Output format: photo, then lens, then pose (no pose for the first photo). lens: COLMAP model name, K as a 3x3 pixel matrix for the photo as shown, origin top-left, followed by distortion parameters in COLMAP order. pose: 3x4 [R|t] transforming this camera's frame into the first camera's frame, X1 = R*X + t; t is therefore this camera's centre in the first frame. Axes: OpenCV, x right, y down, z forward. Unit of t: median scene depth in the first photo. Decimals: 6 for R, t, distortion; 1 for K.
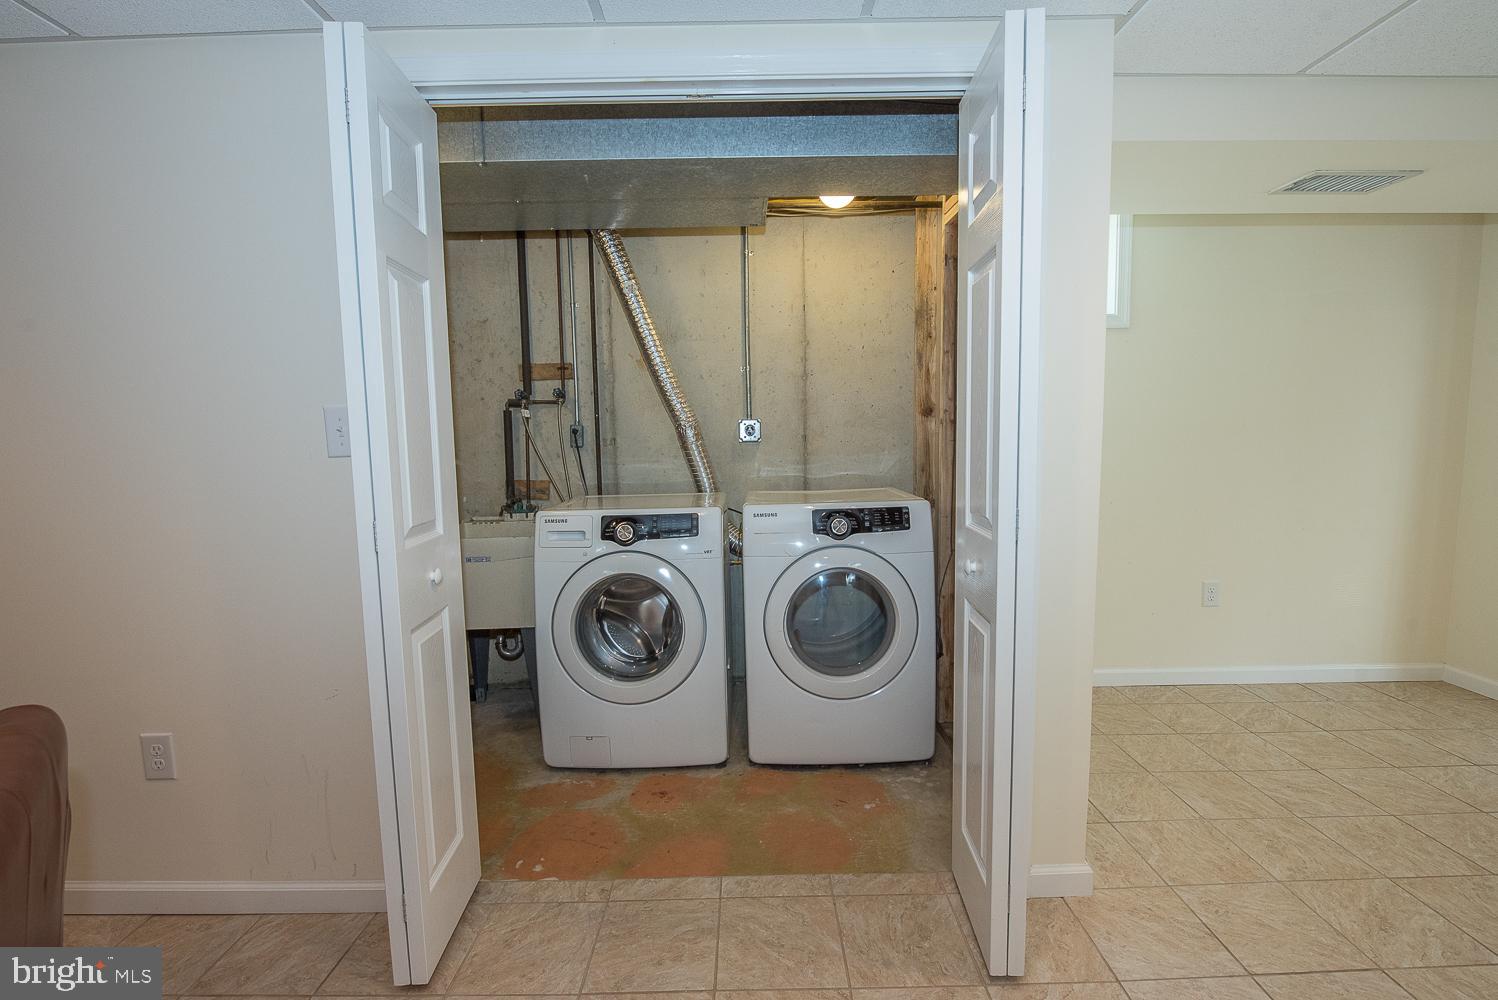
lens RADIAL K [[682.3, 0, 747.8], [0, 682.3, 506.0], [0, 0, 1]] dist [0.000778, -0.006376]
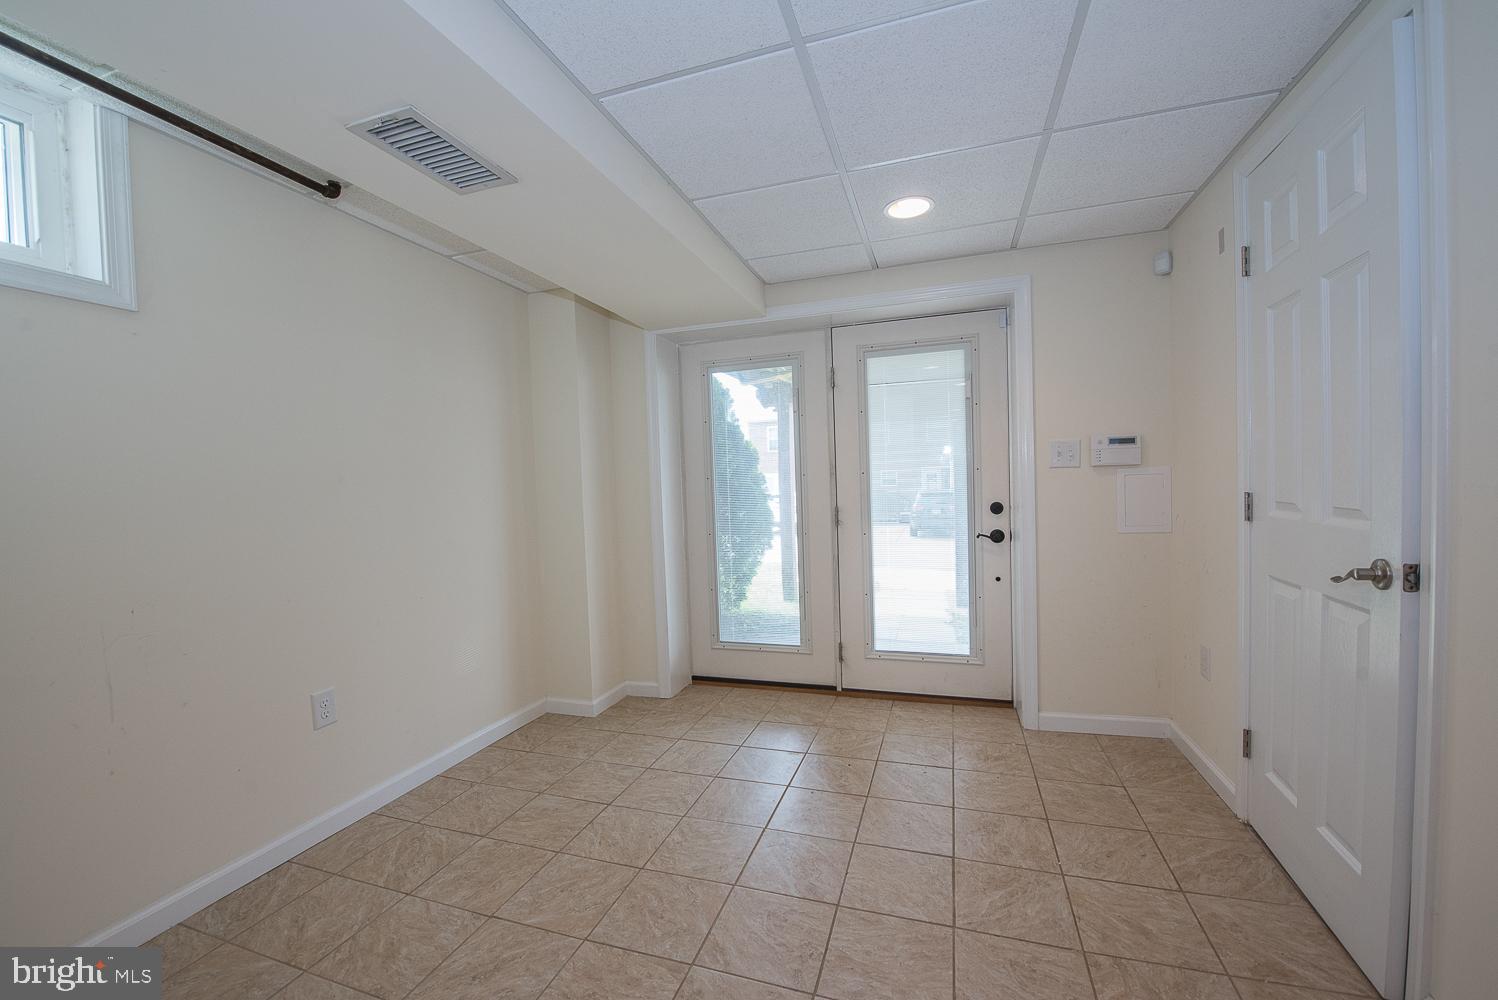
lens RADIAL K [[593.4, 0, 749.4], [0, 593.4, 506.4], [0, 0, 1]] dist [-0.020270, -0.000698]
pose [[0.319921, -0.033560, 0.946850, 0.267147], [0.124732, 0.992166, -0.006979, -0.025220], [-0.939198, 0.120335, 0.321601, 0.385978]]
